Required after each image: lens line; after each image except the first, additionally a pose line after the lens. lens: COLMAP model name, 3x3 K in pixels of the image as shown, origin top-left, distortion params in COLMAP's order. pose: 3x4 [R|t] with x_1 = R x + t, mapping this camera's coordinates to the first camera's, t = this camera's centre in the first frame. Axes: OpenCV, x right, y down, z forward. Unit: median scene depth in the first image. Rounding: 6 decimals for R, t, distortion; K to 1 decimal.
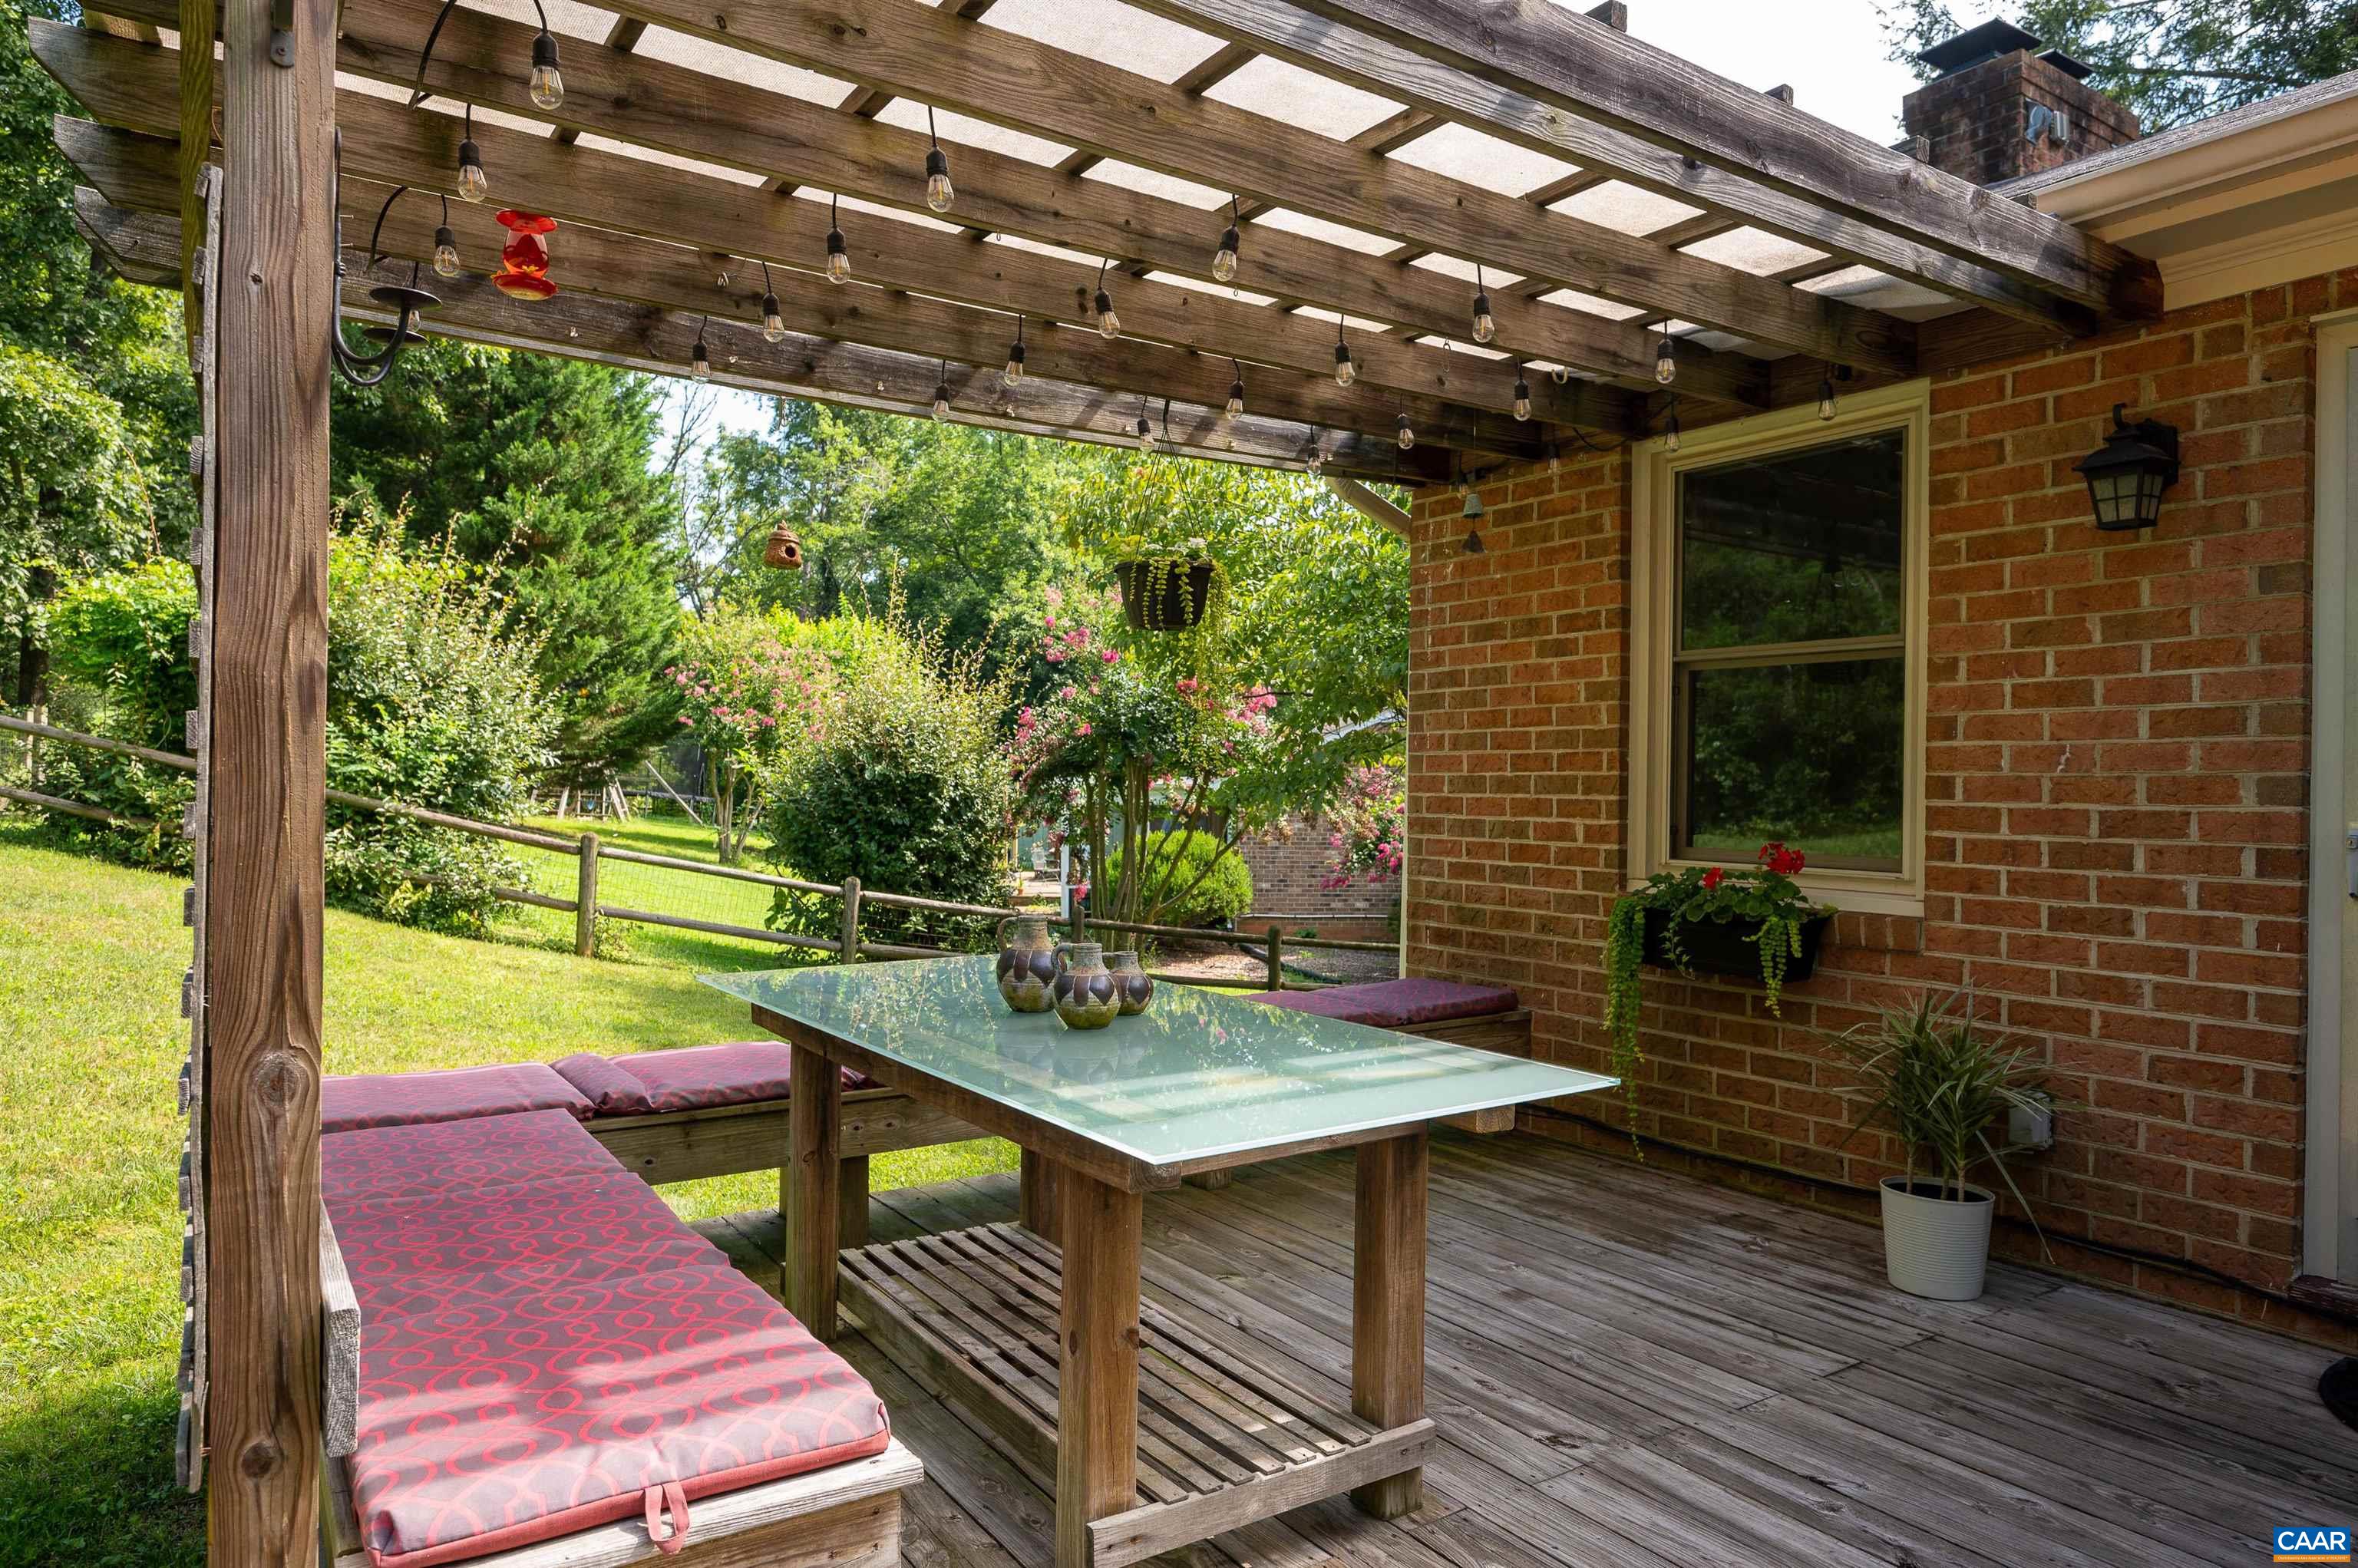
lens RADIAL K [[1465.5, 0, 1179.0], [0, 1465.5, 784.0], [0, 0, 1]] dist [-0.004438, -0.000663]
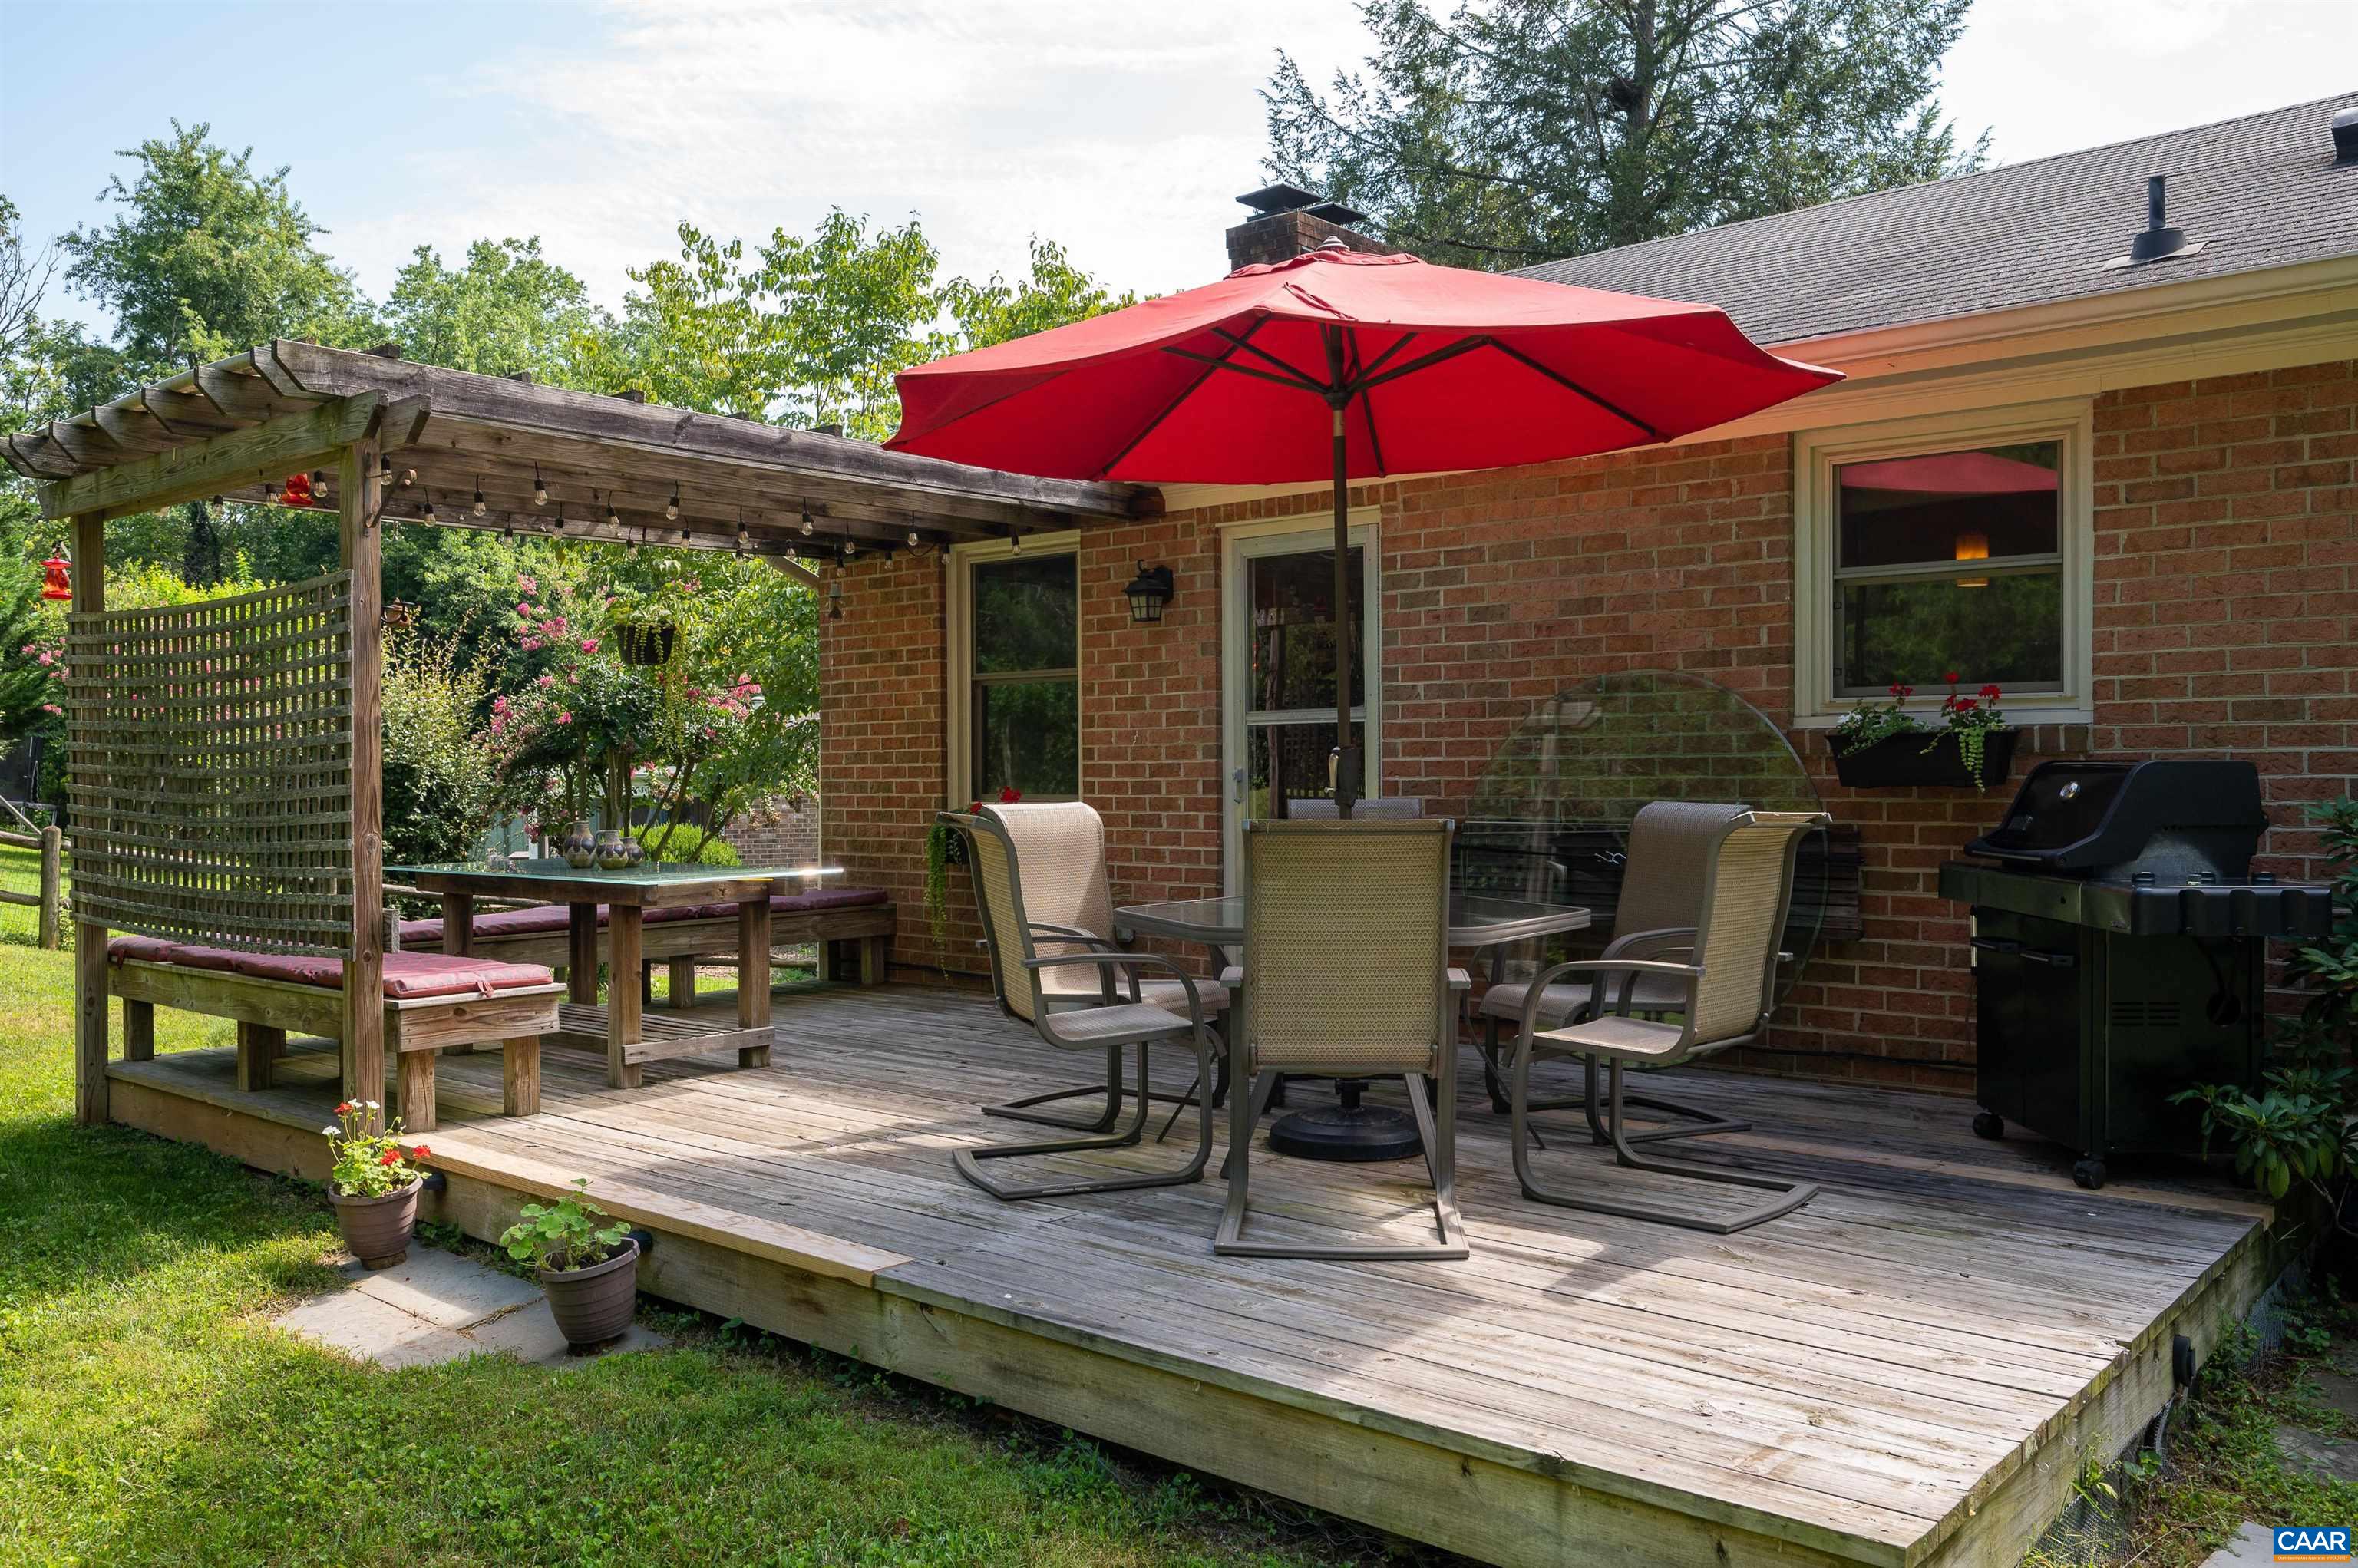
lens RADIAL K [[1837.8, 0, 1179.0], [0, 1837.8, 784.0], [0, 0, 1]] dist [-0.006917, 0.006294]
pose [[0.963005, -0.018887, 0.268820, 0.004392], [0.017662, 0.999820, 0.006975, 0.011107], [-0.268903, -0.001969, 0.963165, -0.527961]]
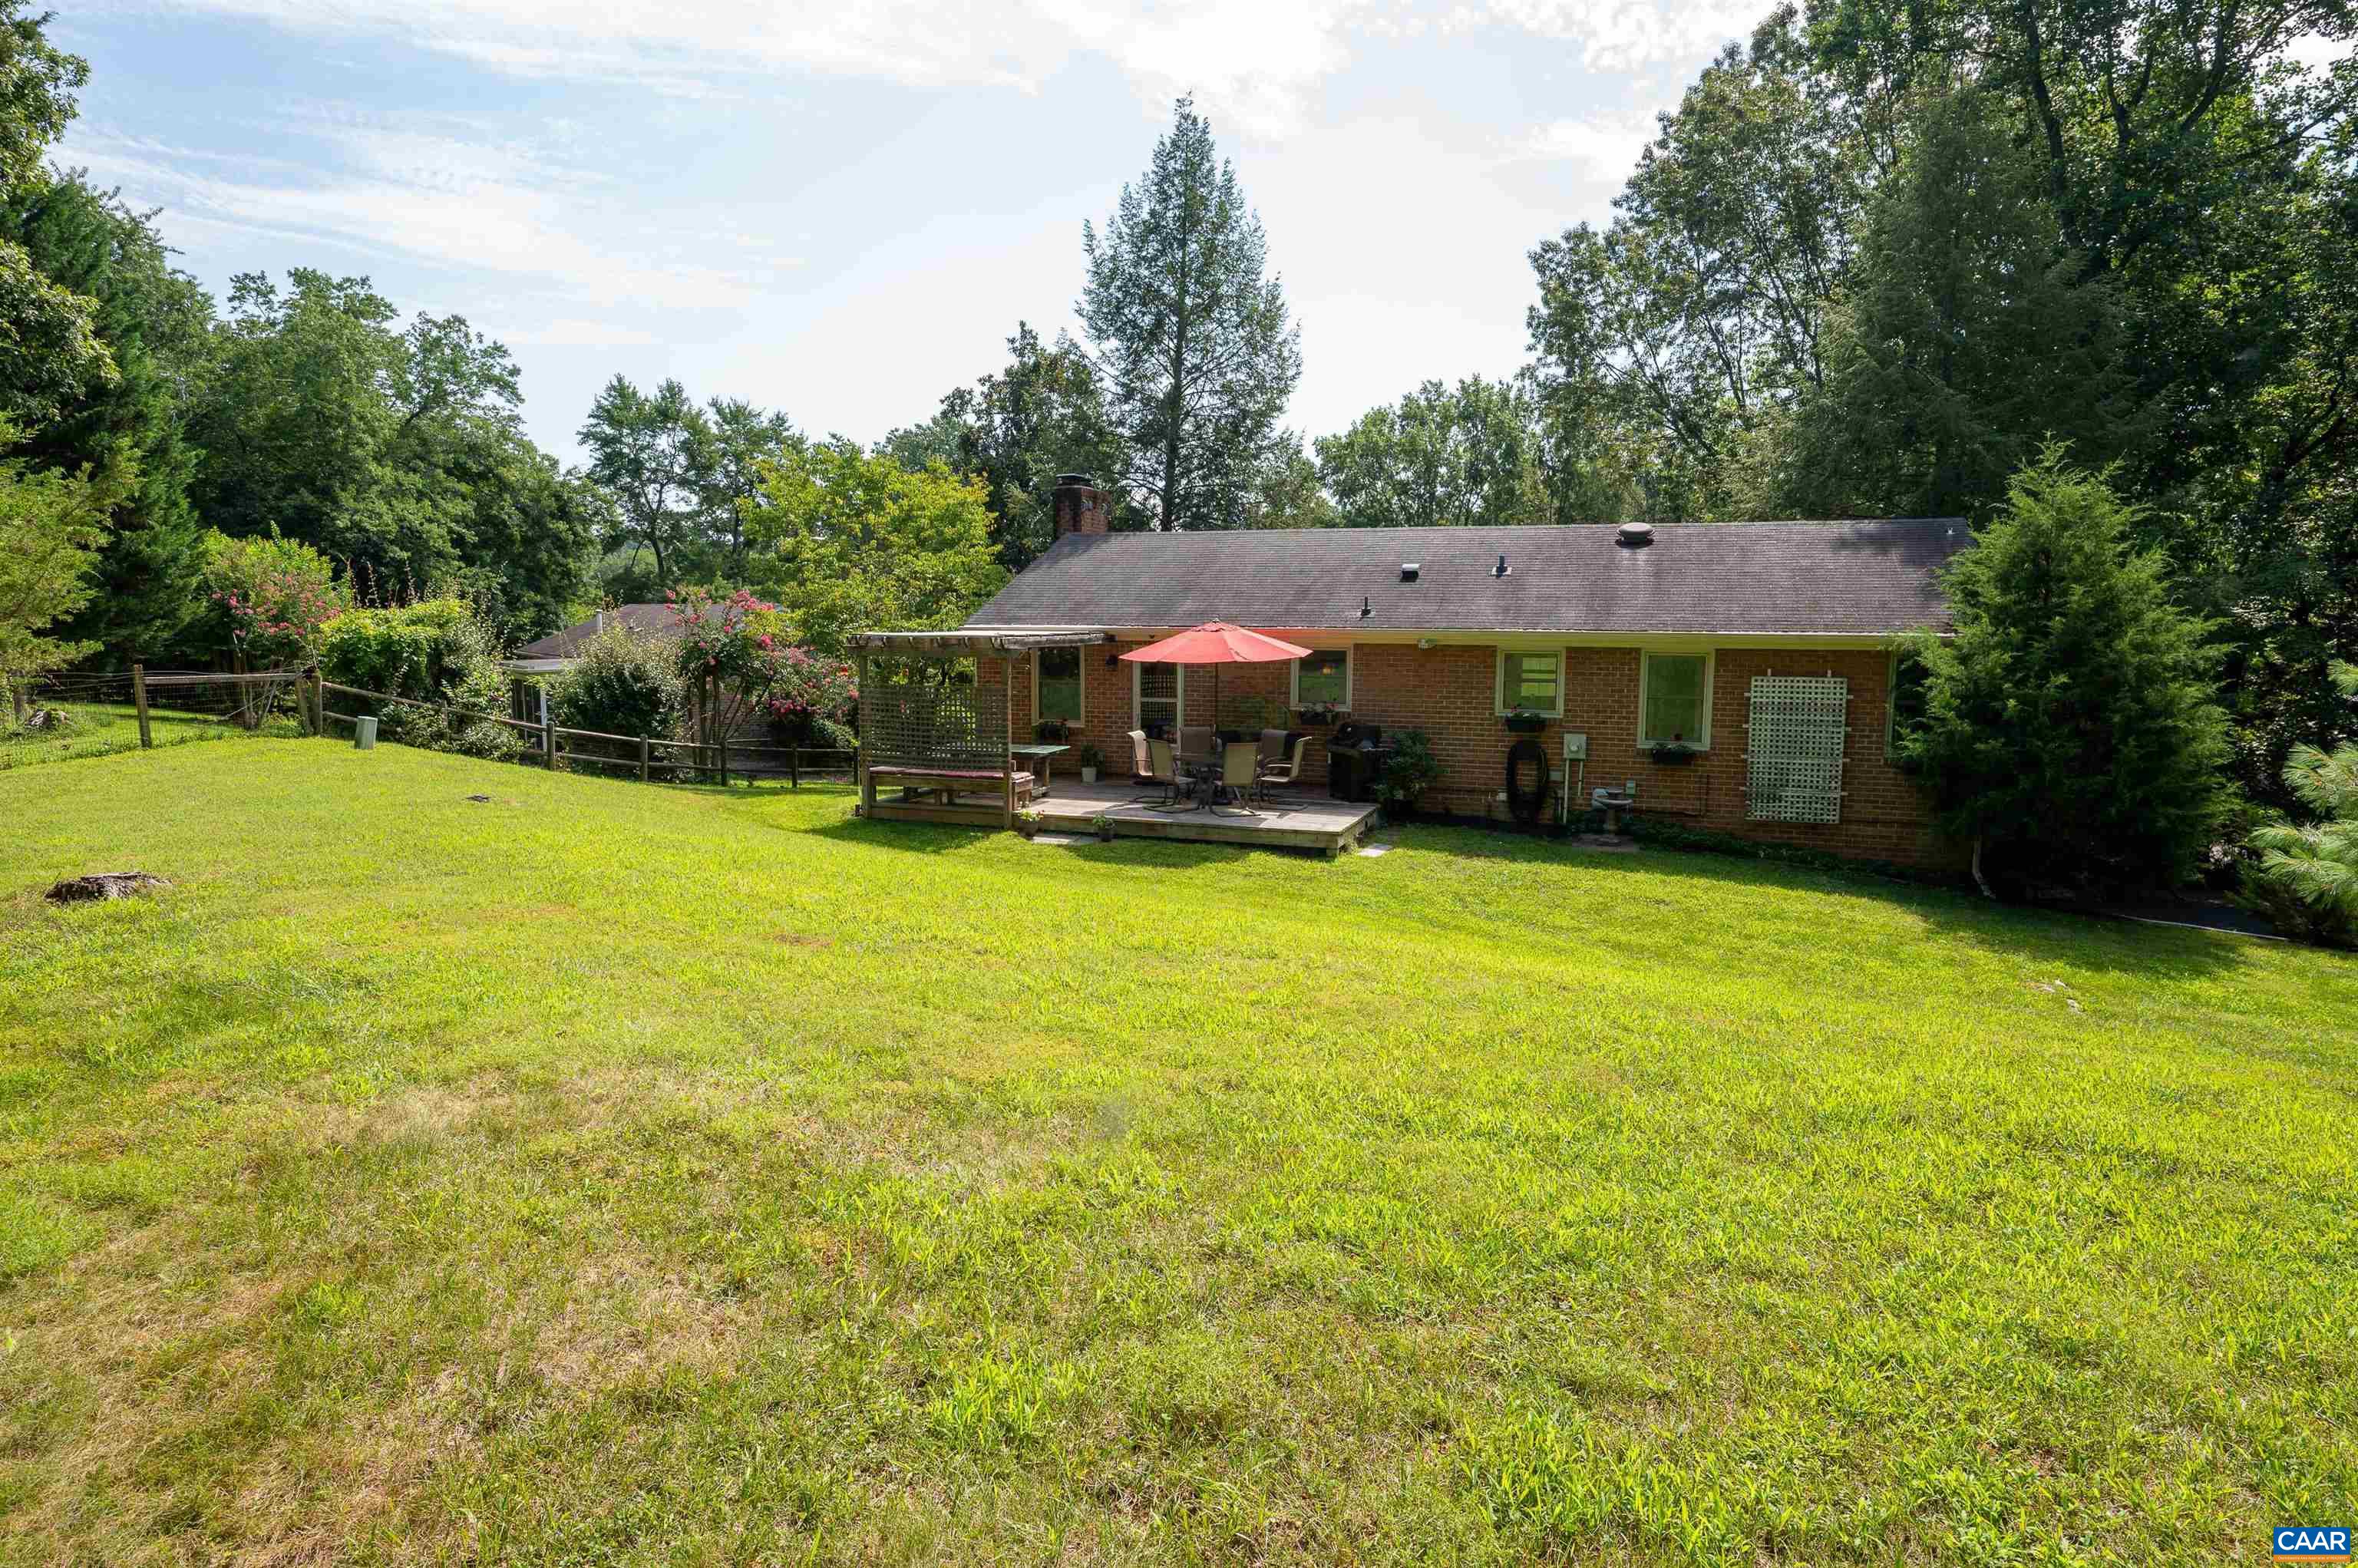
lens RADIAL K [[1354.2, 0, 1179.0], [0, 1354.2, 784.0], [0, 0, 1]] dist [0.000863, 0.000346]
pose [[0.802638, -0.081771, 0.590835, -1.116645], [0.005213, 0.991482, 0.130138, -0.180627], [-0.596444, -0.101373, 0.796227, -1.661044]]
